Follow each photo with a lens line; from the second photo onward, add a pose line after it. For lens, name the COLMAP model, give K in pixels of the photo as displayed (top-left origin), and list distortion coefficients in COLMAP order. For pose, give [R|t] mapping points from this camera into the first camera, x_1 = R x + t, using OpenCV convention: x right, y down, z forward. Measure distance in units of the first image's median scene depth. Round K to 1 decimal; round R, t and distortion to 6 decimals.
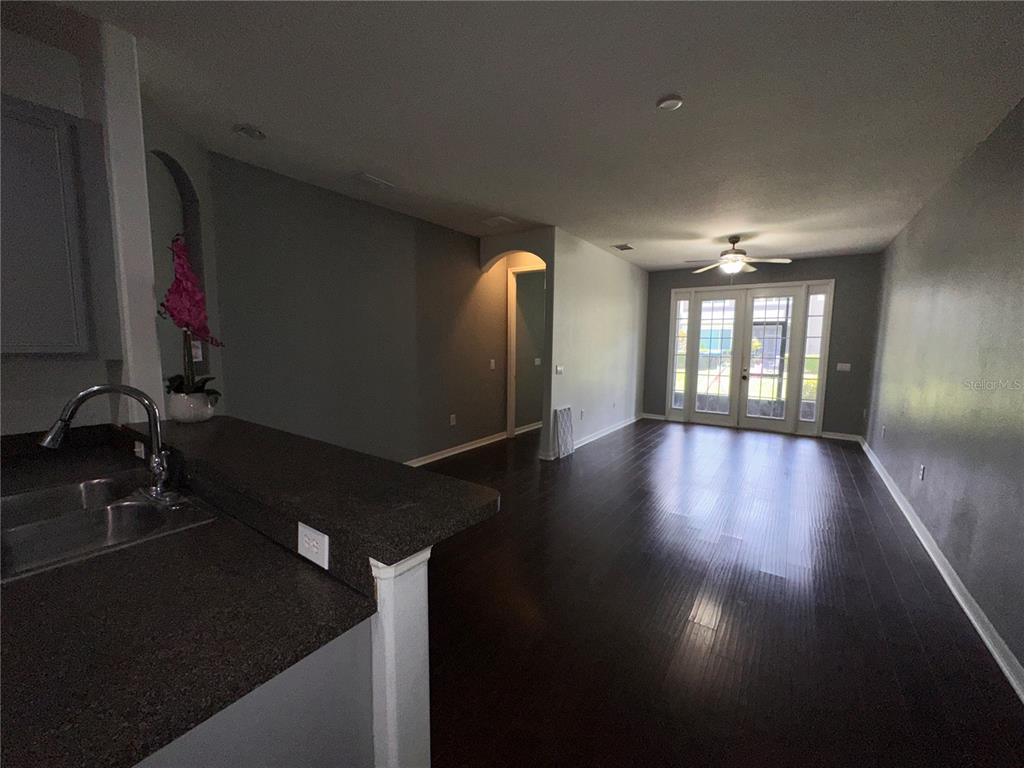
lens RADIAL K [[410.4, 0, 513.7], [0, 410.4, 384.5], [0, 0, 1]] dist [-0.001432, 0.000388]
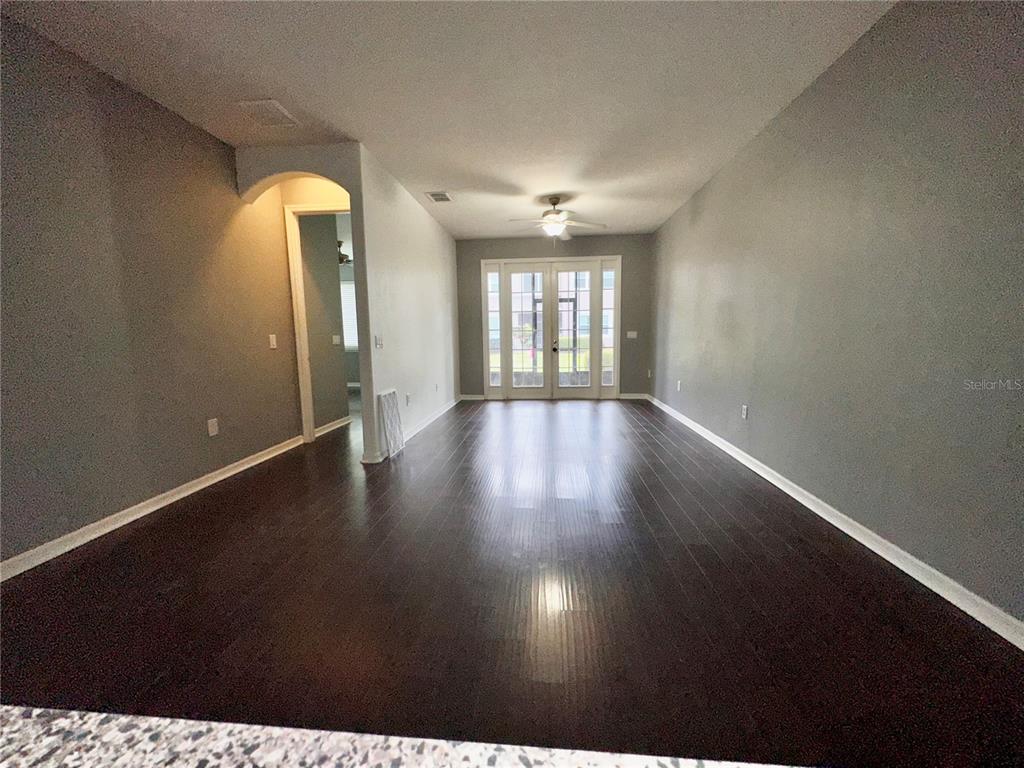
lens RADIAL K [[410.4, 0, 517.1], [0, 410.4, 383.5], [0, 0, 1]] dist [-0.001432, 0.000388]
pose [[0.864032, -0.084309, 0.496328, -0.040434], [0.075826, 0.996425, 0.037256, 0.024935], [-0.497694, 0.005445, 0.867335, 0.174795]]
